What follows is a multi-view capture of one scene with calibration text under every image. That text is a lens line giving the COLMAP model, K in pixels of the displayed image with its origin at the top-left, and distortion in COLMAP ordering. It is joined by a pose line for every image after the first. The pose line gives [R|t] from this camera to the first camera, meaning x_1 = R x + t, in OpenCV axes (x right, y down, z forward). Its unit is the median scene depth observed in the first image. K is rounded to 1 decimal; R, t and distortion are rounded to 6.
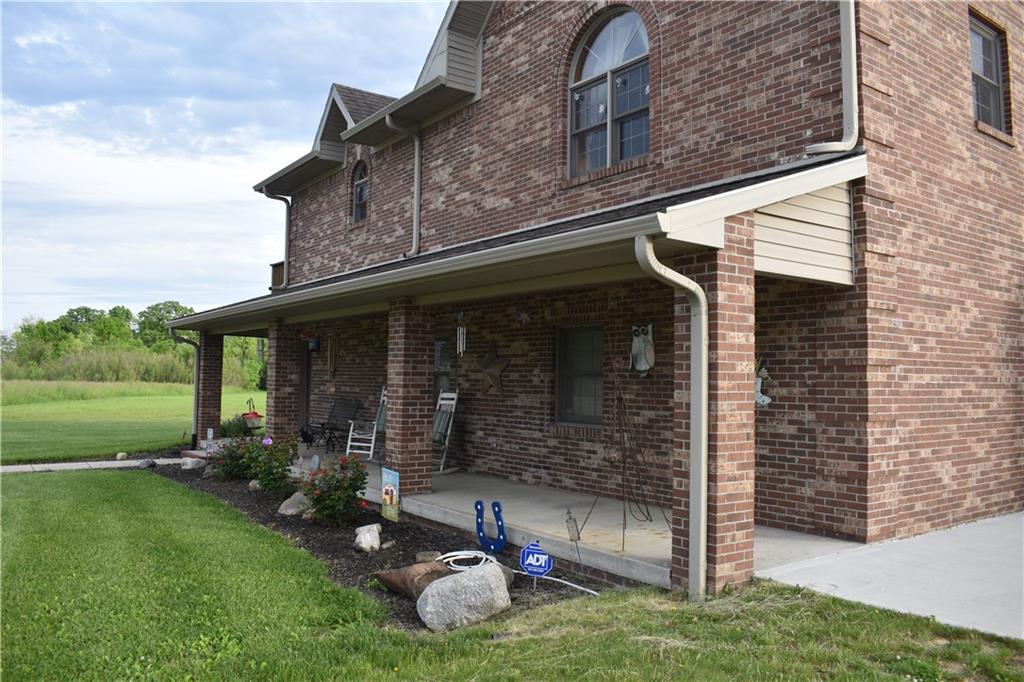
lens RADIAL K [[803.2, 0, 512.1], [0, 803.2, 341.2], [0, 0, 1]] dist [-0.099195, 0.020955]
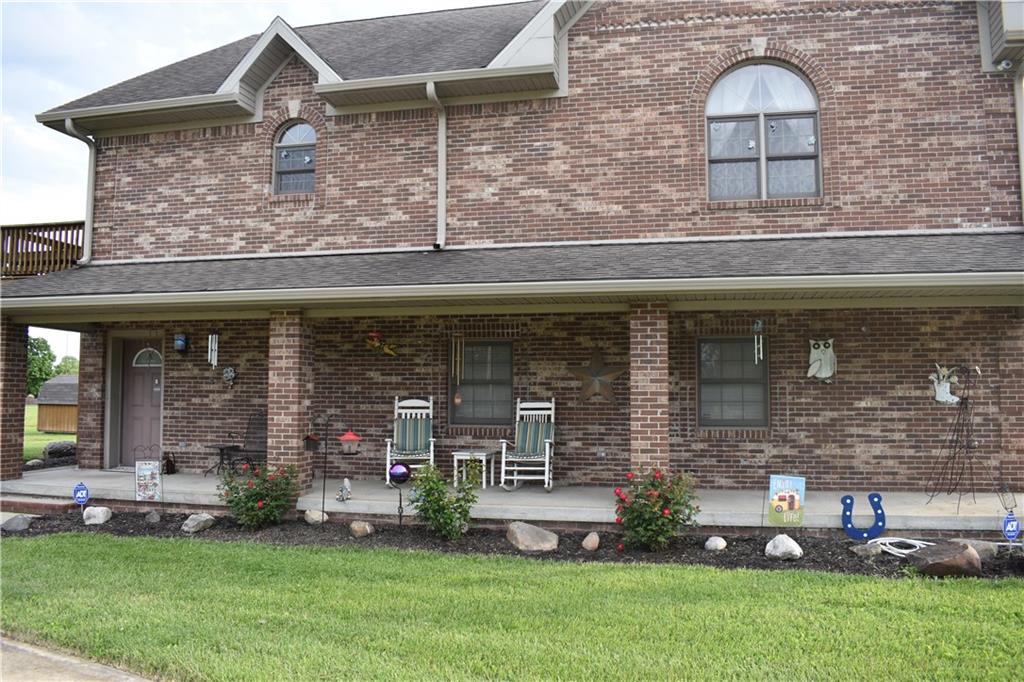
lens RADIAL K [[803.2, 0, 514.3], [0, 803.2, 340.7], [0, 0, 1]] dist [-0.099195, 0.020955]
pose [[0.742590, 0.034650, 0.668849, -0.868542], [-0.025243, 0.999399, -0.023749, 0.019168], [-0.669270, 0.000752, 0.743019, 0.394861]]
